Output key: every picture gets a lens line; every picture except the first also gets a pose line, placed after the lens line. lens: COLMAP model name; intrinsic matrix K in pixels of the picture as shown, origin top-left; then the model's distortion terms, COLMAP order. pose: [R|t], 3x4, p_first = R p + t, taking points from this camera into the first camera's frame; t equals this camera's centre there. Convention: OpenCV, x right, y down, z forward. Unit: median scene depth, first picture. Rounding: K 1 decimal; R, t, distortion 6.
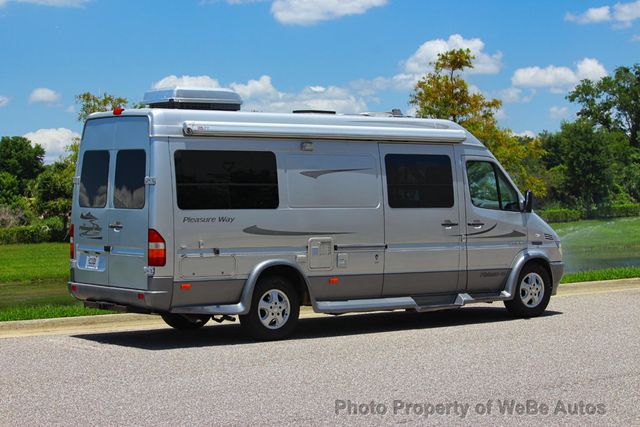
lens RADIAL K [[1650.3, 0, 322.7], [0, 1650.3, 212.6], [0, 0, 1]] dist [-0.382334, 0.000000]
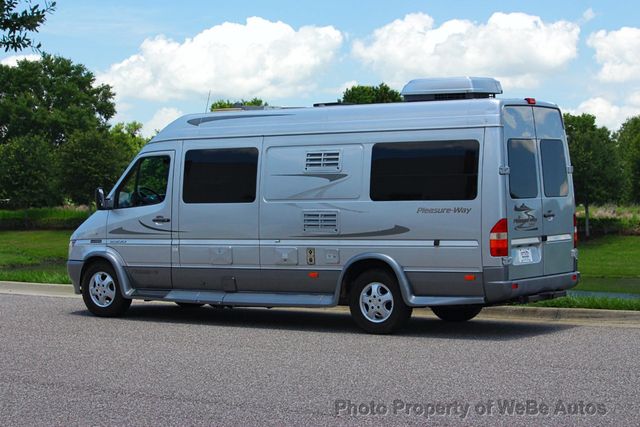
lens RADIAL K [[1650.3, 0, 320.7], [0, 1650.3, 212.6], [0, 0, 1]] dist [-0.382334, 0.000000]
pose [[0.273864, 0.029446, -0.961317, 0.968219], [-0.018732, 0.999505, 0.025279, -0.021872], [0.961586, 0.011084, 0.274280, 0.762290]]
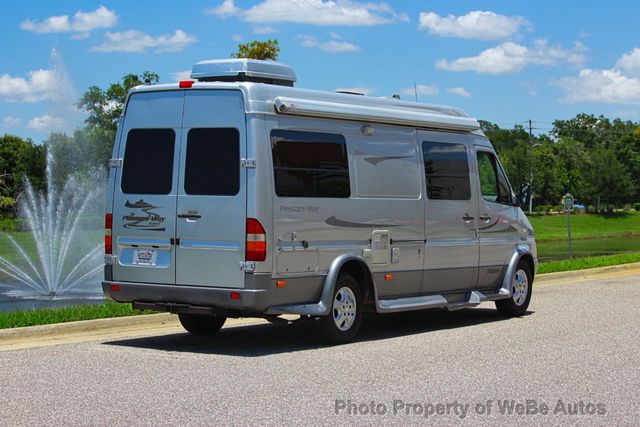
lens RADIAL K [[1650.3, 0, 320.3], [0, 1650.3, 209.8], [0, 0, 1]] dist [-0.382334, 0.000000]
pose [[0.943744, 0.008094, 0.330577, -0.323038], [-0.005498, 0.999946, -0.008787, 0.011614], [-0.330631, 0.006475, 0.943738, 0.141923]]
